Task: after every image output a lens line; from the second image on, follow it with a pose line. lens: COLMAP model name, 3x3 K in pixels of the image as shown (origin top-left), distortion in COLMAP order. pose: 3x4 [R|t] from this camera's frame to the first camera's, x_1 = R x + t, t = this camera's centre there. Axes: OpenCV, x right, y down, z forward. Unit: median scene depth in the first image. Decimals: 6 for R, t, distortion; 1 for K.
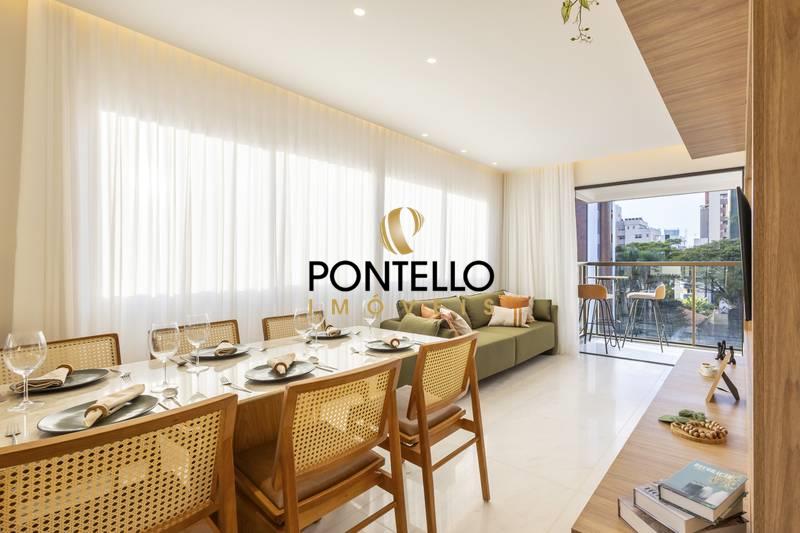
lens RADIAL K [[391.9, 0, 435.6], [0, 391.9, 267.1], [0, 0, 1]] dist [0.016461, -0.000067]
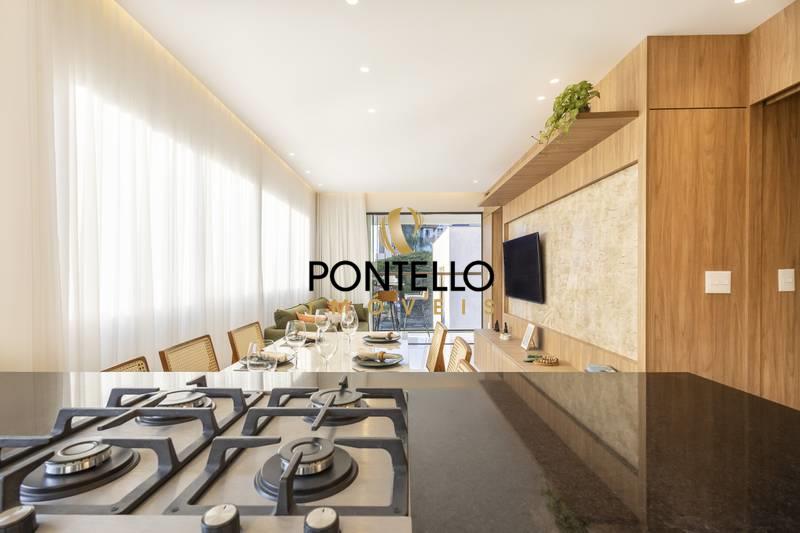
lens RADIAL K [[372.3, 0, 399.1], [0, 372.3, 278.7], [0, 0, 1]] dist [0.003920, -0.000032]
pose [[0.793305, -0.010741, 0.608730, -0.547566], [0.008195, 0.999942, 0.006964, -0.000955], [-0.608770, -0.000535, 0.793347, 0.011231]]
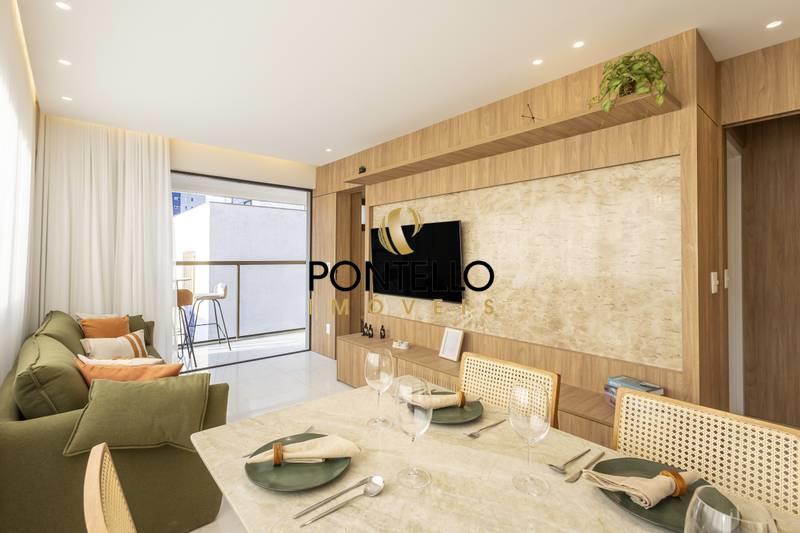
lens RADIAL K [[368.7, 0, 399.5], [0, 368.7, 253.0], [0, 0, 1]] dist [0.022162, 0.000284]
pose [[0.183450, 0.012993, 0.982943, -0.500709], [0.004779, 0.999889, -0.014109, -0.034597], [-0.983017, 0.007285, 0.183368, 0.657463]]
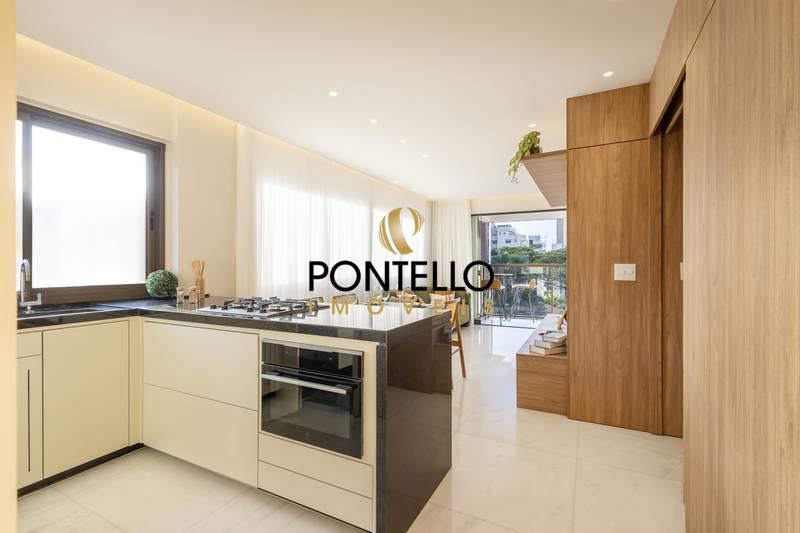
lens RADIAL K [[370.9, 0, 400.0], [0, 370.9, 266.5], [0, 0, 1]] dist [0.002857, 0.000167]
pose [[0.981764, 0.000435, 0.190104, -0.380148], [0.000503, 0.999988, -0.004890, 0.005371], [-0.190103, 0.004896, 0.981752, -0.576826]]
